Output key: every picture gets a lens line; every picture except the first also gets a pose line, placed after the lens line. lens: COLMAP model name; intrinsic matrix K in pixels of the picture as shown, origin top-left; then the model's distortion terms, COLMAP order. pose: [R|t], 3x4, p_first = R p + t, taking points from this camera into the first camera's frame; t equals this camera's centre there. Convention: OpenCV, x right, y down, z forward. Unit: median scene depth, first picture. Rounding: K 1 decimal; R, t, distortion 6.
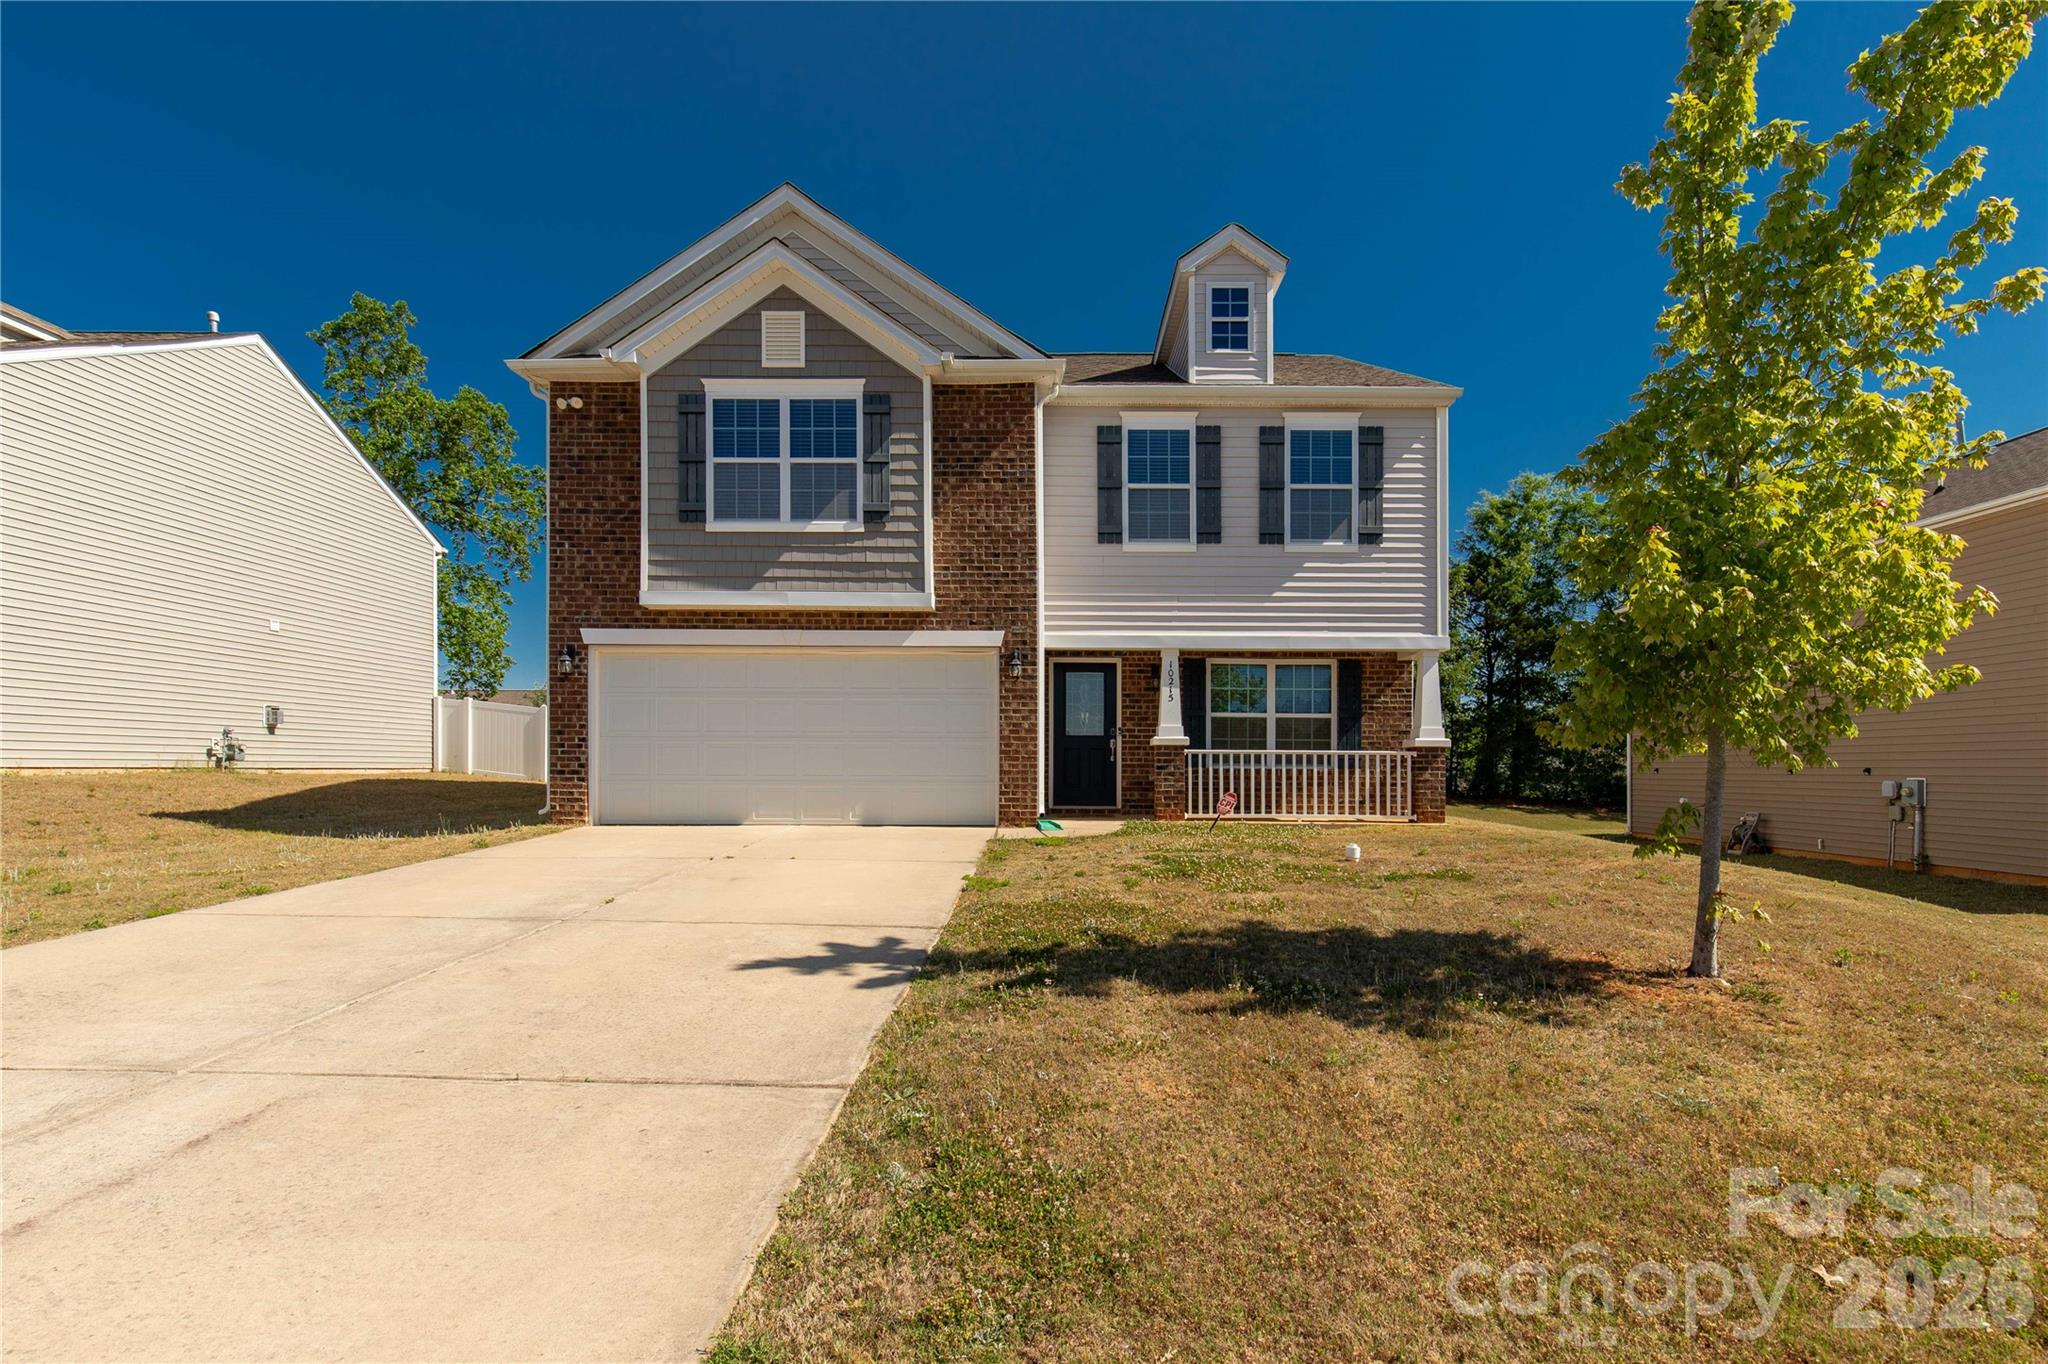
lens RADIAL K [[942.8, 0, 1032.0], [0, 942.8, 747.9], [0, 0, 1]] dist [0.008786, -0.000355]
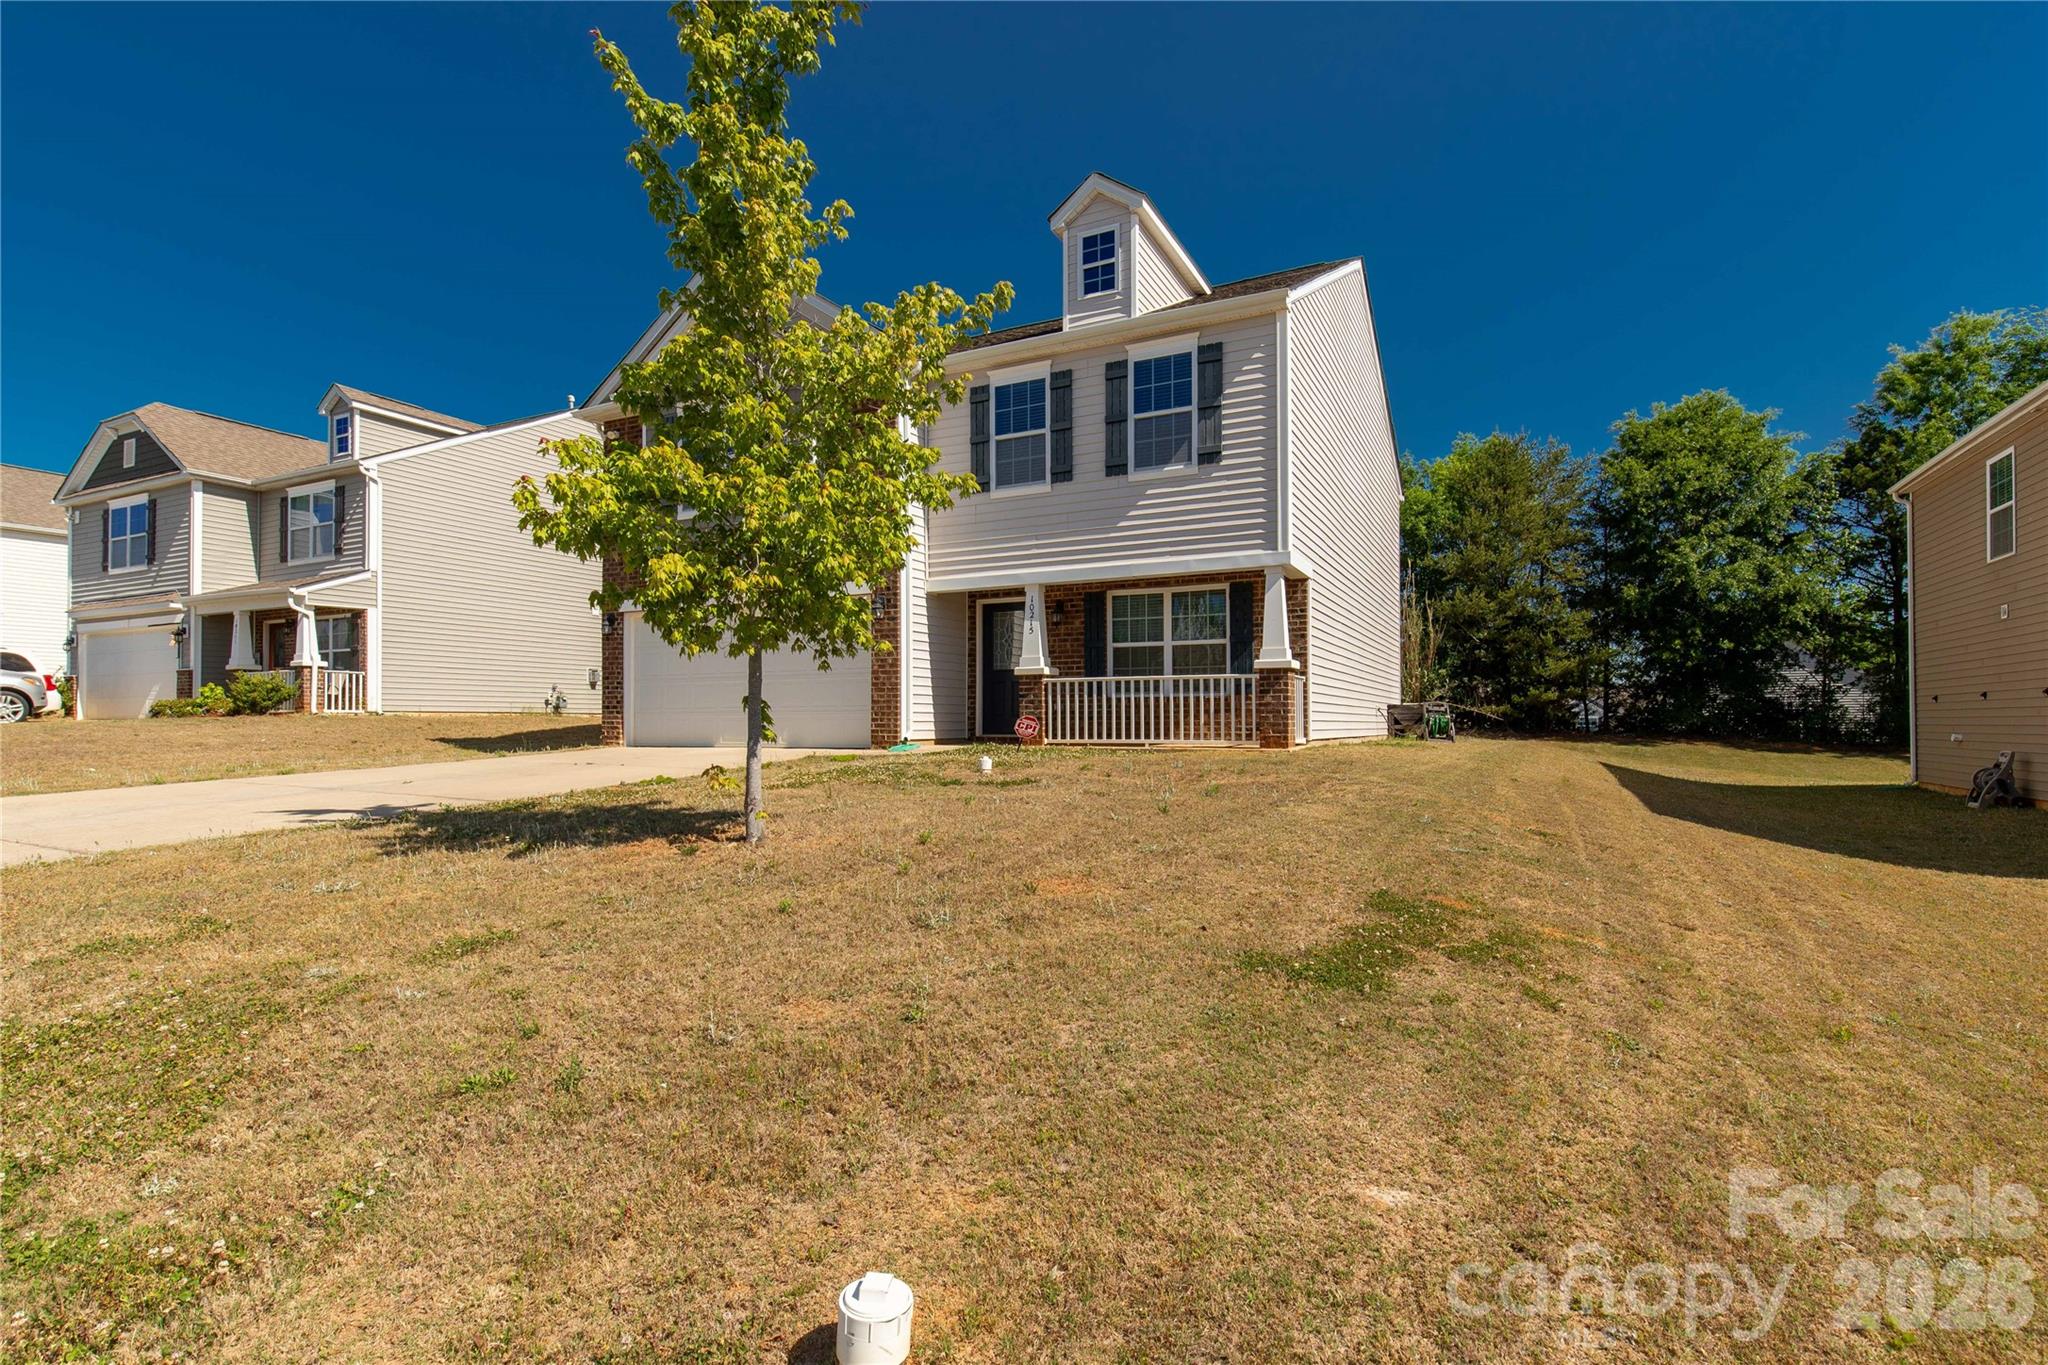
lens RADIAL K [[942.8, 0, 1031.9], [0, 942.8, 681.7], [0, 0, 1]] dist [0.008786, -0.000355]
pose [[0.899913, -0.026872, -0.435240, 0.607059], [0.019581, 0.999583, -0.021229, 0.027471], [0.435629, 0.010582, 0.900064, 0.040327]]
